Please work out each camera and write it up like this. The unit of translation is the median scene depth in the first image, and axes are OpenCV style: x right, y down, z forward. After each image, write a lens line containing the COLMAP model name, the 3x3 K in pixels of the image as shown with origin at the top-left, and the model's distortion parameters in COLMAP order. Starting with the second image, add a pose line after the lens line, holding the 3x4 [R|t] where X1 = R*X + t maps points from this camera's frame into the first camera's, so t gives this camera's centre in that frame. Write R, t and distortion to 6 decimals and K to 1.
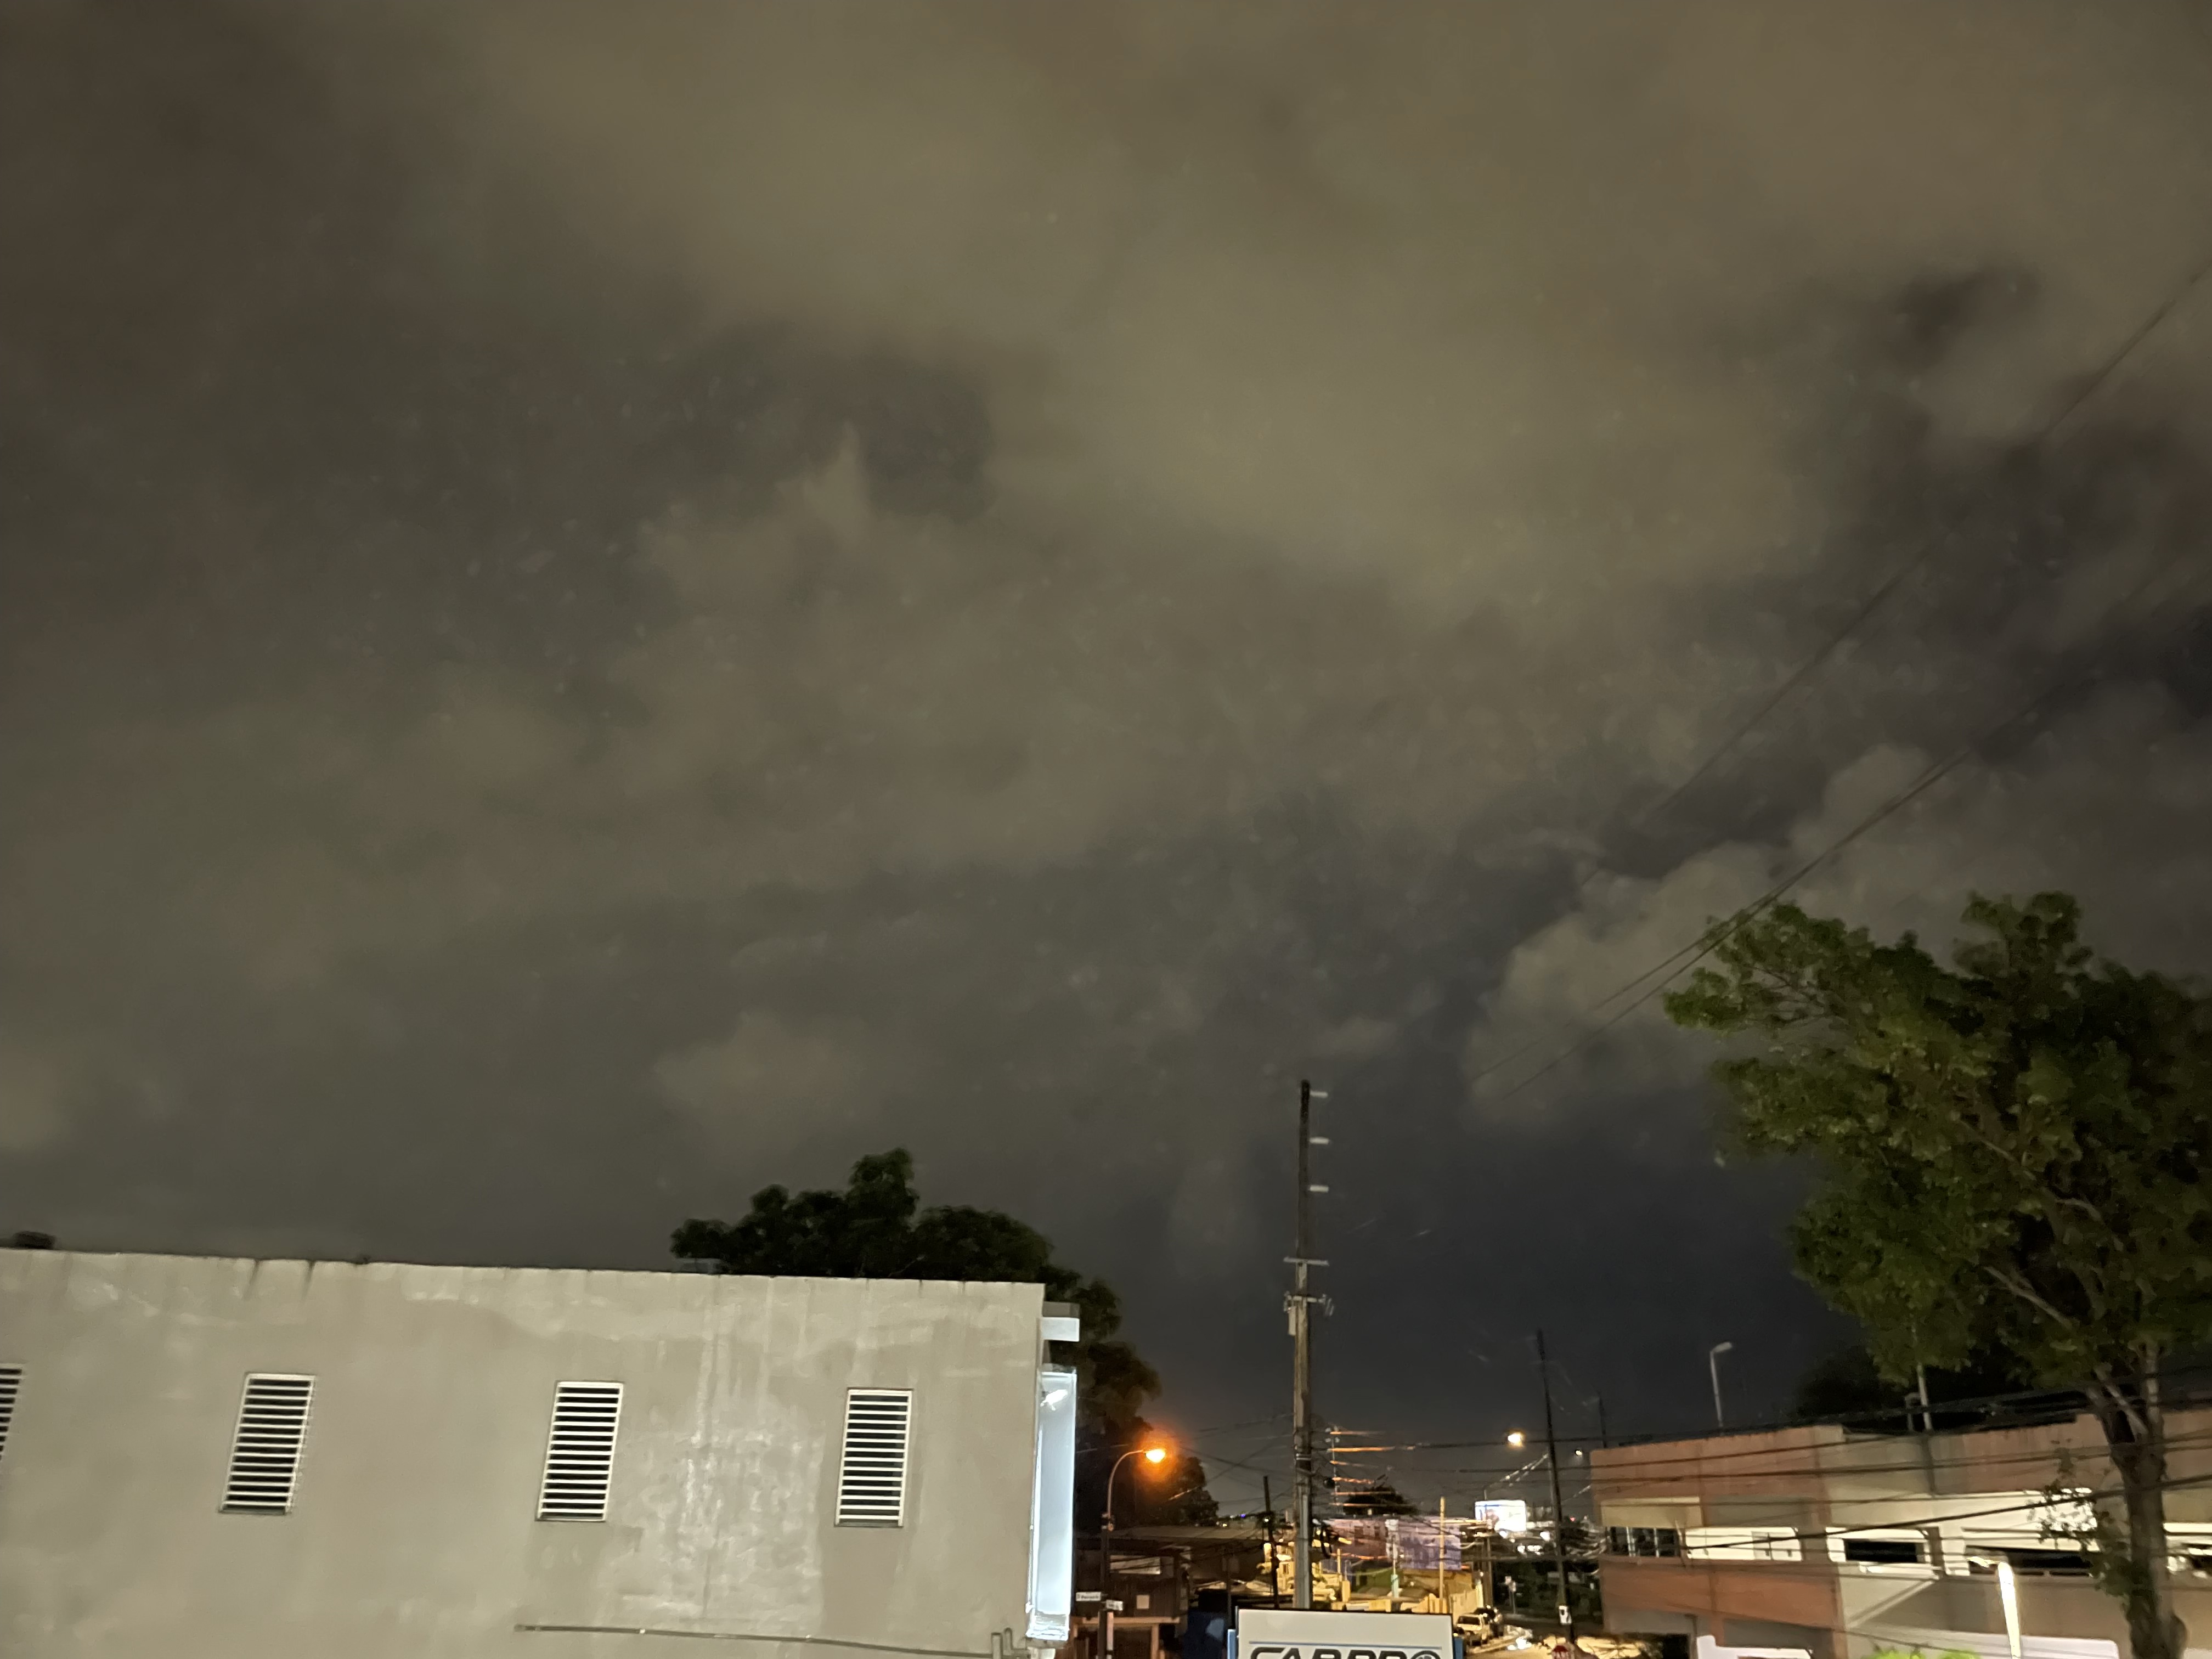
lens RADIAL K [[1688.7, 0, 1114.4], [0, 1688.7, 825.9], [0, 0, 1]] dist [0.101389, -0.128018]
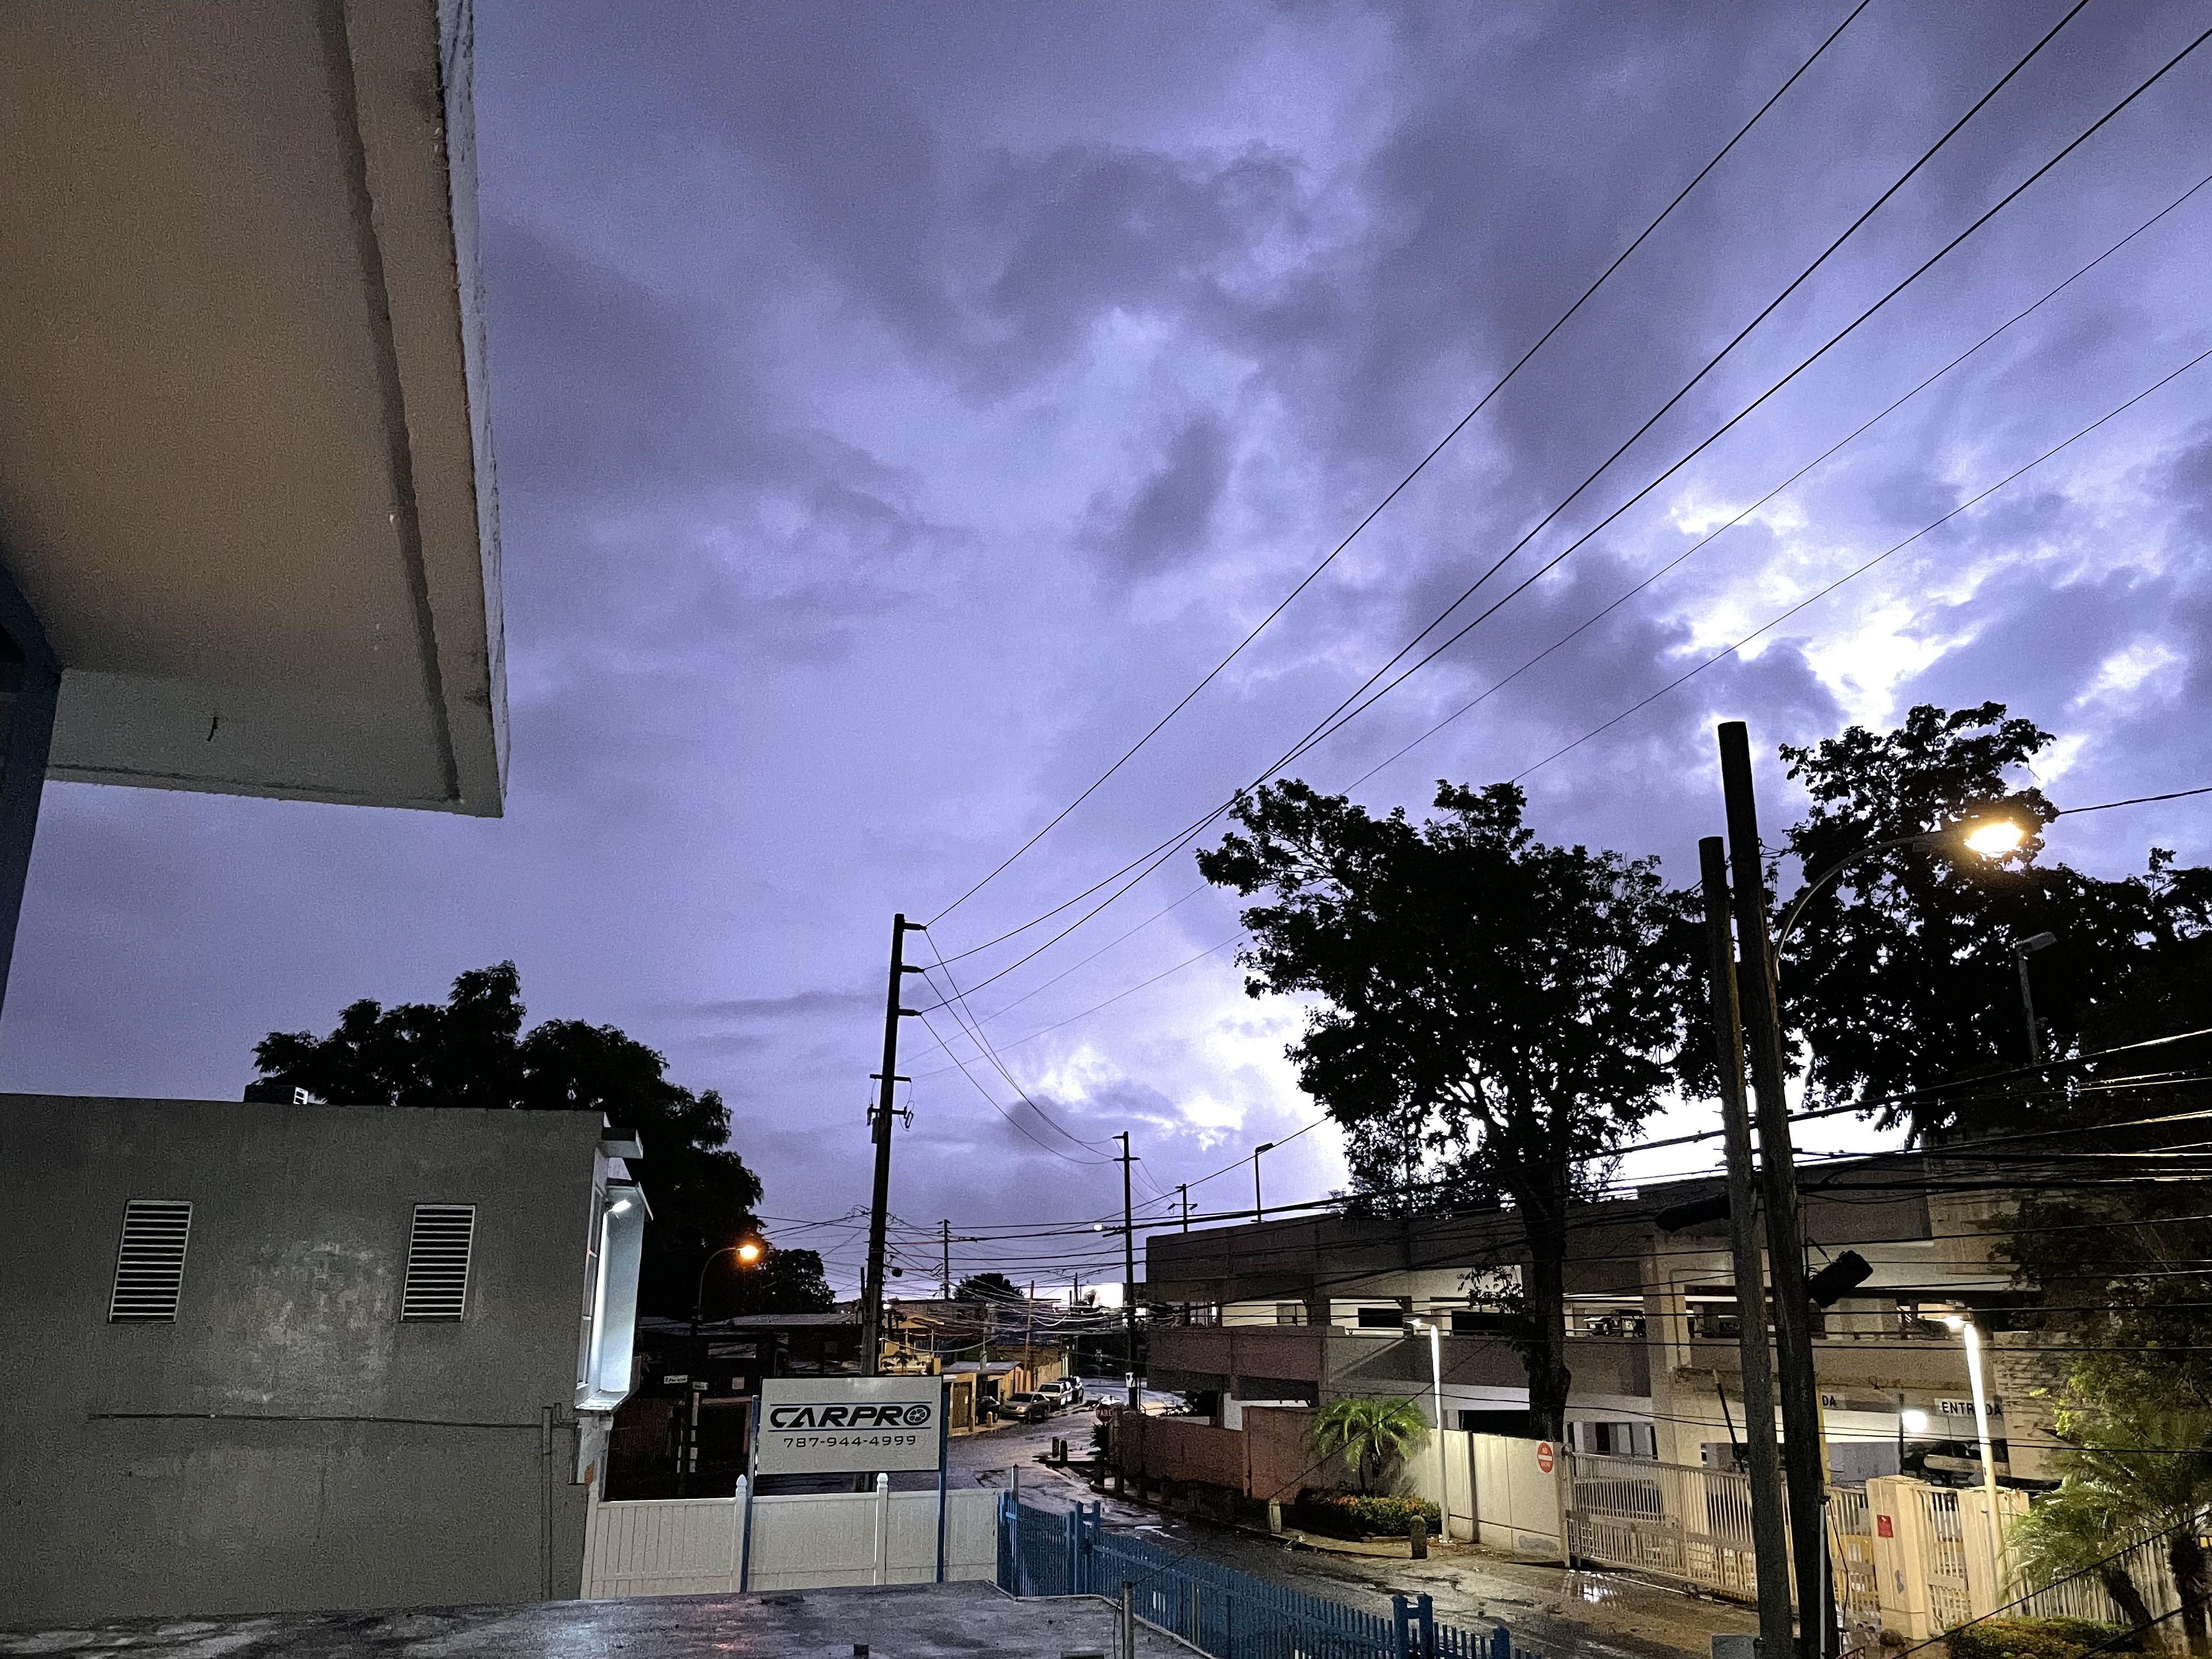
lens RADIAL K [[1688.7, 0, 1114.4], [0, 1688.7, 825.9], [0, 0, 1]] dist [0.101389, -0.128018]
pose [[0.977992, 0.035882, 0.205532, 0.031870], [-0.058352, 0.992830, 0.104328, -0.036089], [-0.200315, -0.114025, 0.973074, -0.093297]]
